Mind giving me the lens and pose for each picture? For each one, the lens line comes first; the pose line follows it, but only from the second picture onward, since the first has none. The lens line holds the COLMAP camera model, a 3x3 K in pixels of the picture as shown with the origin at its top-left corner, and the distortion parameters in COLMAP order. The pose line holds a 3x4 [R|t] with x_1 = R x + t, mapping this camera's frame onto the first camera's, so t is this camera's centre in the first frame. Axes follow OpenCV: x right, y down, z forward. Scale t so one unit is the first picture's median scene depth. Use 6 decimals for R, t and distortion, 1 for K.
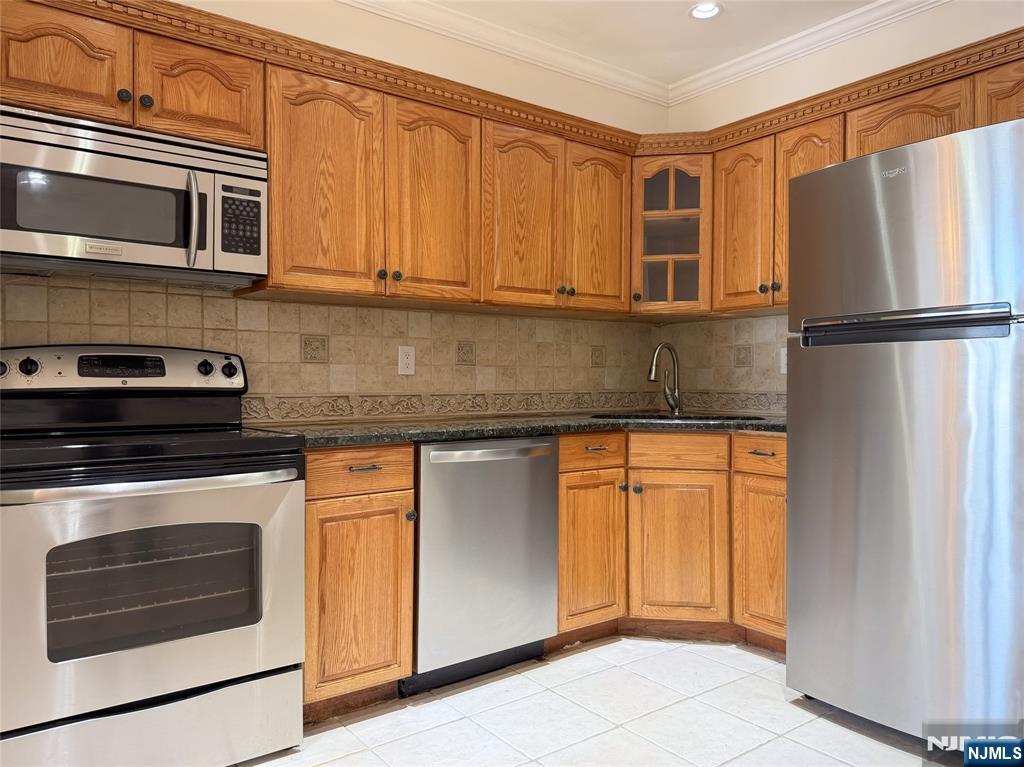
lens RADIAL K [[735.0, 0, 505.3], [0, 735.0, 388.6], [0, 0, 1]] dist [0.057343, -0.085657]
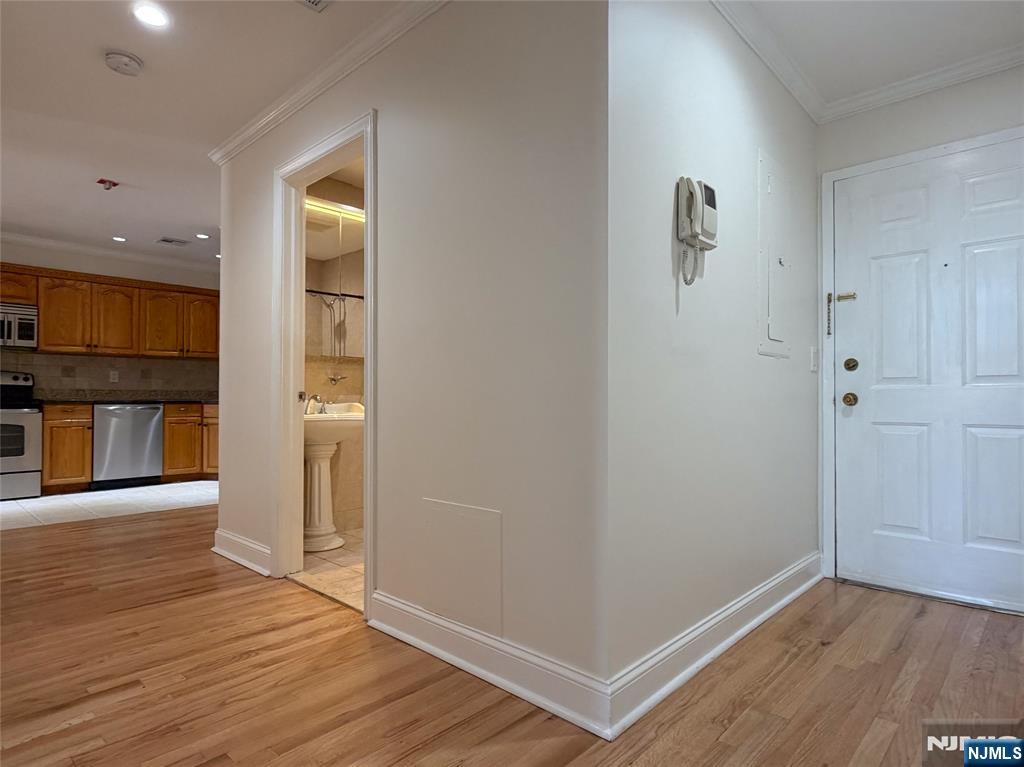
lens RADIAL K [[577.3, 0, 506.0], [0, 577.3, 392.6], [0, 0, 1]] dist [0.007057, 0.001574]
pose [[0.984666, 0.004330, 0.174394, 0.988984], [-0.000662, 0.999777, -0.021087, 0.068493], [-0.174447, 0.020648, 0.984450, -1.421968]]
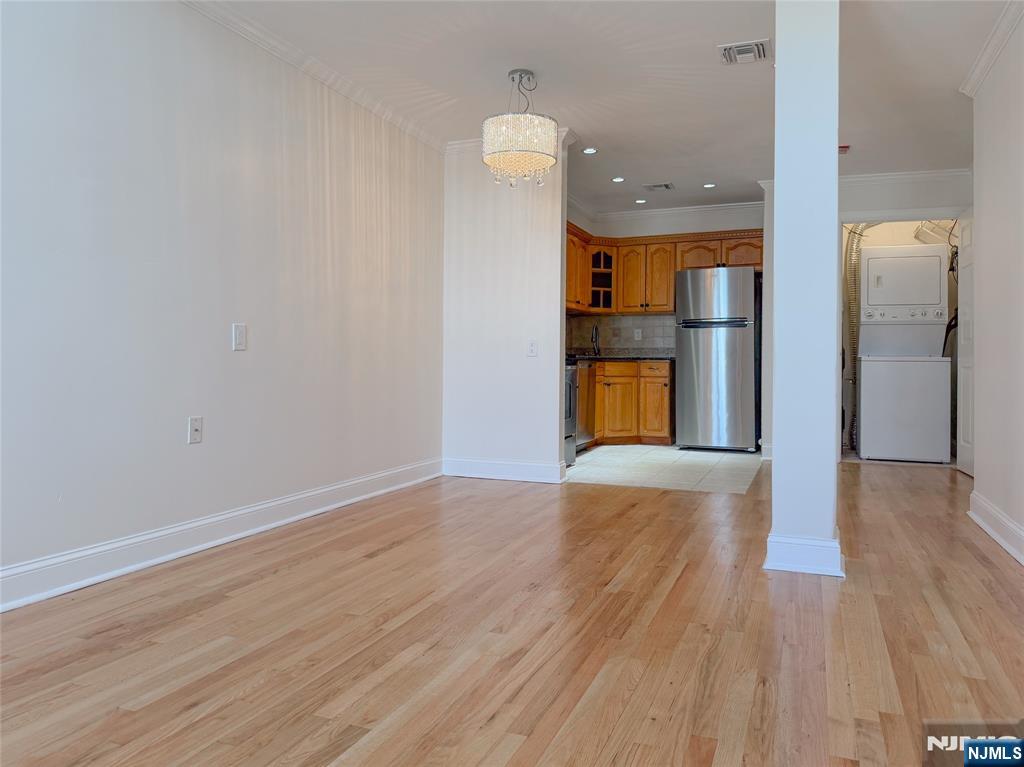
lens RADIAL K [[735.0, 0, 525.8], [0, 735.0, 361.8], [0, 0, 1]] dist [0.057343, -0.085657]
pose [[0.843337, 0.004847, 0.537364, -1.514388], [-0.000523, 0.999966, -0.008198, 0.087672], [-0.537385, 0.006633, 0.843311, -1.019809]]
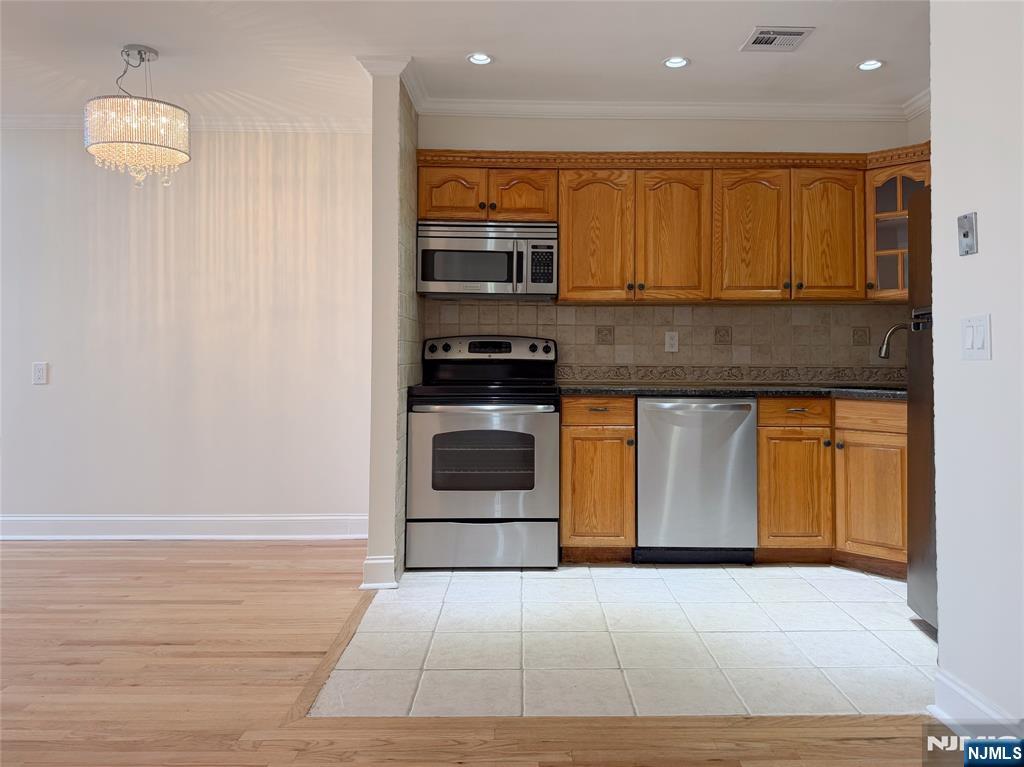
lens RADIAL K [[735.0, 0, 526.8], [0, 735.0, 335.7], [0, 0, 1]] dist [0.057343, -0.085657]
pose [[0.807010, -0.010395, -0.590447, 0.541413], [-0.011178, 0.999397, -0.032873, -0.000329], [0.590432, 0.033129, 0.806407, -0.349768]]
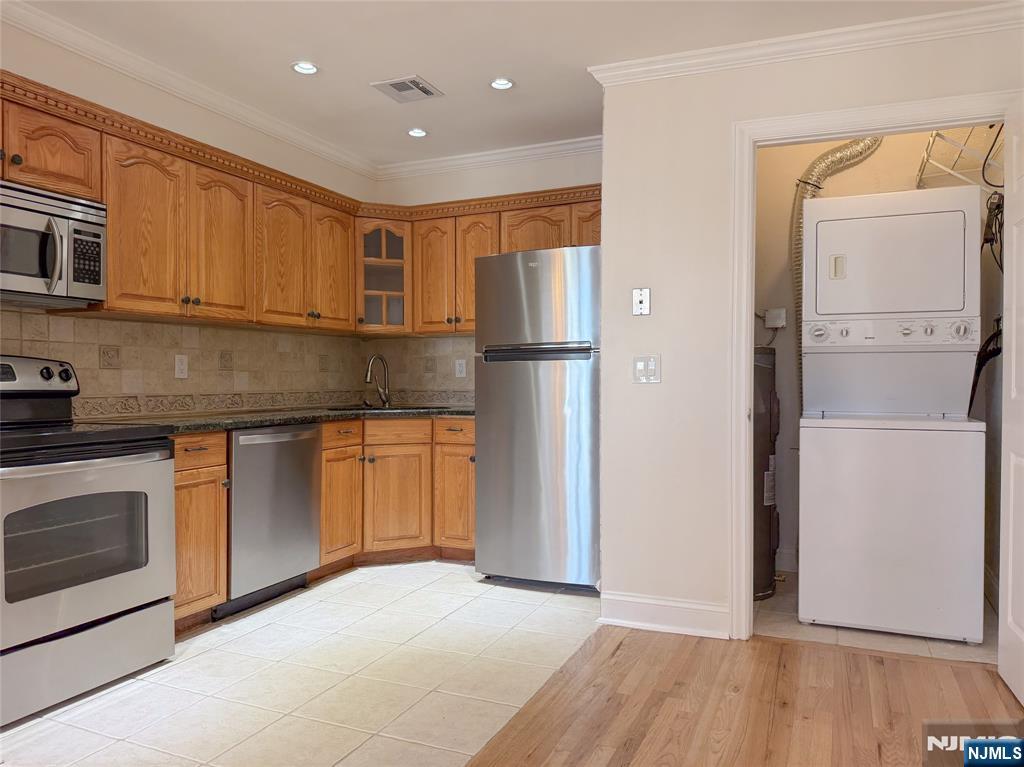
lens RADIAL K [[735.0, 0, 518.2], [0, 735.0, 390.6], [0, 0, 1]] dist [0.057343, -0.085657]
pose [[0.870026, -0.007491, 0.492949, -0.292220], [0.005323, 0.999969, 0.005800, -0.002848], [-0.492977, -0.002422, 0.870039, -0.393888]]
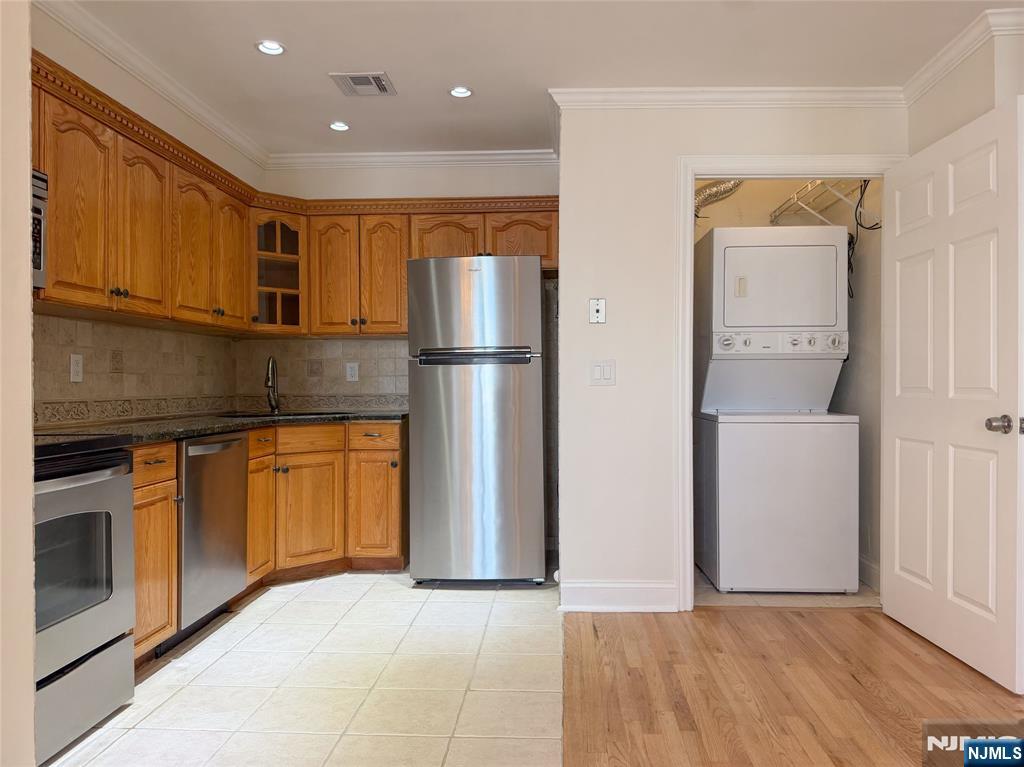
lens RADIAL K [[735.0, 0, 519.8], [0, 735.0, 392.5], [0, 0, 1]] dist [0.057343, -0.085657]
pose [[0.641356, -0.009438, 0.767185, -0.614805], [0.010983, 0.999935, 0.003120, -0.000060], [-0.767165, 0.006425, 0.641418, -0.179094]]
